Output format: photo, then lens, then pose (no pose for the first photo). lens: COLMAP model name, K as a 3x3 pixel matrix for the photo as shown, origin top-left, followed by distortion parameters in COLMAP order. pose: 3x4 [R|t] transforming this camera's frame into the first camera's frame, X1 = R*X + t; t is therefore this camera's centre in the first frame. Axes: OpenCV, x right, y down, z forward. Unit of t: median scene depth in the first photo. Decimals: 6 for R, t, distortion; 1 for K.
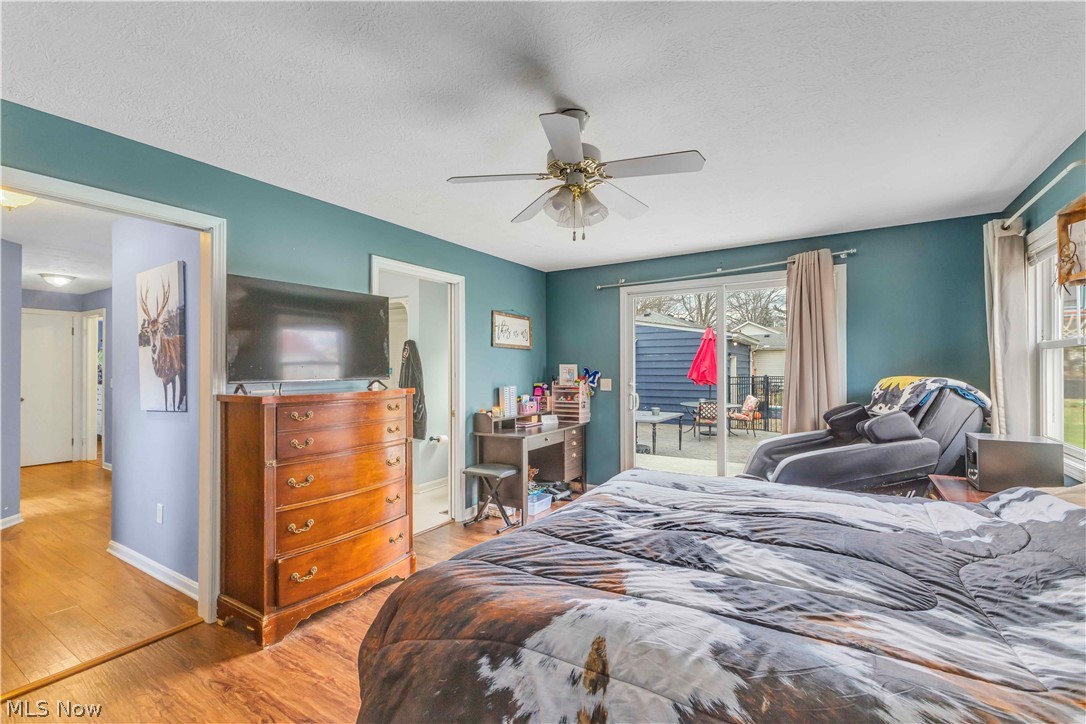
lens RADIAL K [[470.5, 0, 552.8], [0, 470.5, 367.5], [0, 0, 1]] dist [0.015031, 0.000118]
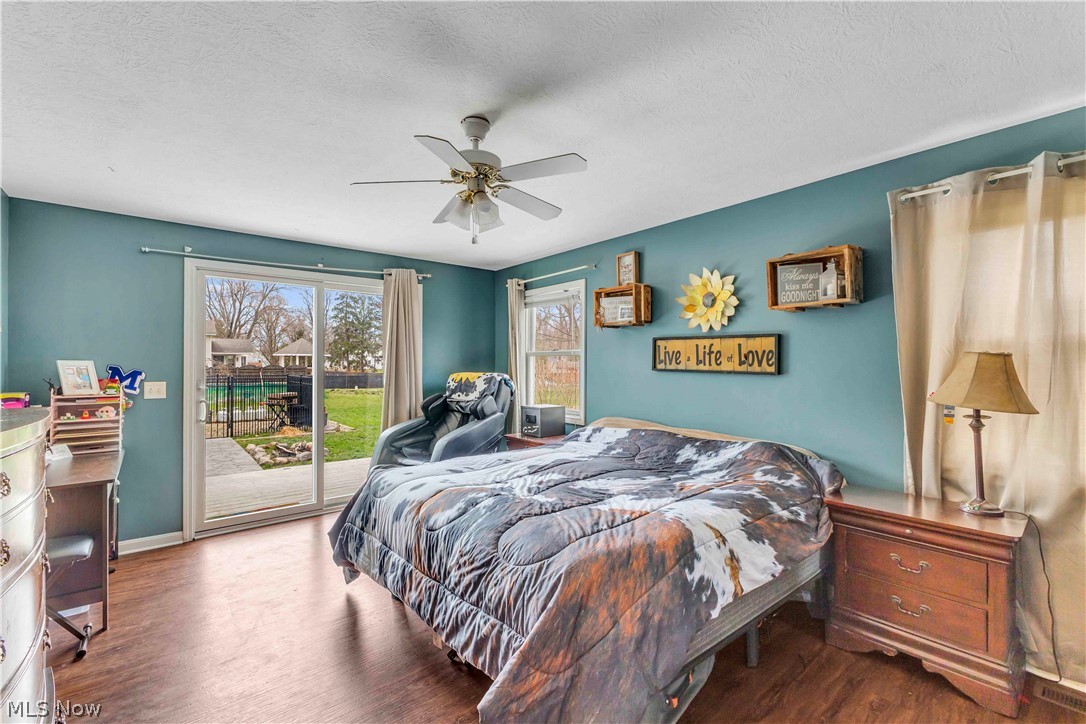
lens RADIAL K [[470.5, 0, 553.6], [0, 470.5, 363.9], [0, 0, 1]] dist [0.015031, 0.000118]
pose [[0.318536, 0.006137, 0.947891, -0.579630], [-0.002240, 0.999981, -0.005721, 0.000267], [-0.947908, -0.000301, 0.318544, 0.329516]]
